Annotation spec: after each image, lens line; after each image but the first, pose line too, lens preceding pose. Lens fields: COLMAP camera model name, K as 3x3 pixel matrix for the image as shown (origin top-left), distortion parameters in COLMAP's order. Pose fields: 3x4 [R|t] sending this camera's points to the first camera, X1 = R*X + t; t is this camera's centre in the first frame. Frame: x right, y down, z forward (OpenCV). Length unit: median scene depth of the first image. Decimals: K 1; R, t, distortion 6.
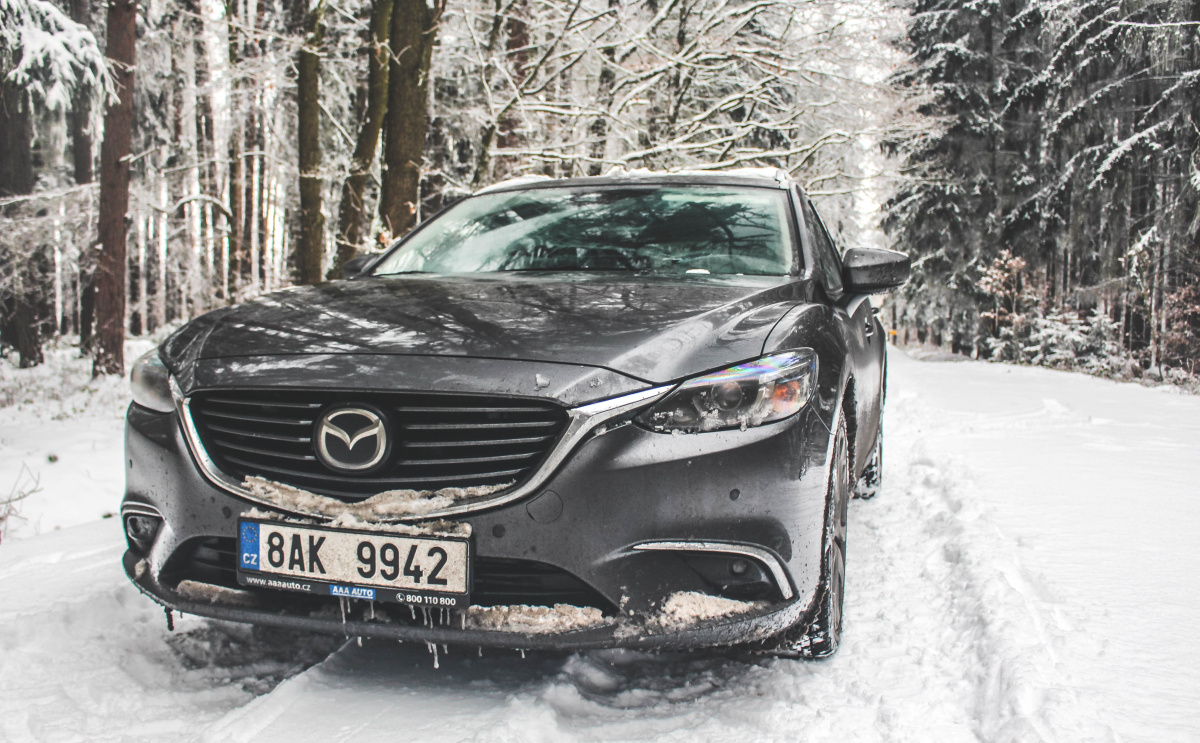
lens RADIAL K [[1224.0, 0, 598.0], [0, 1224.0, 366.8], [0, 0, 1]] dist [-0.085240, 0.000000]
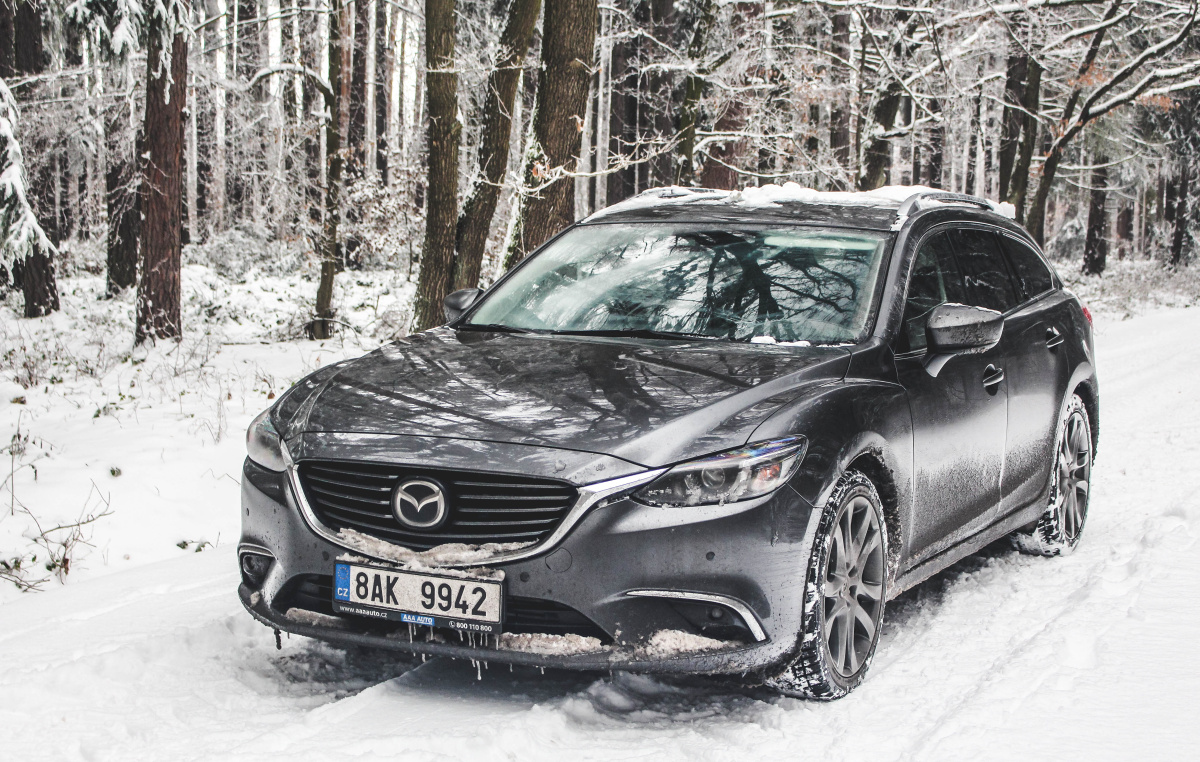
lens RADIAL K [[2251.7, 0, 599.4], [0, 2251.7, 379.8], [0, 0, 1]] dist [0.042416, 0.000000]
pose [[0.984640, 0.023281, -0.173037, 0.394639], [-0.015232, 0.998746, 0.047698, -0.187396], [0.173930, -0.044330, 0.983760, -1.312071]]
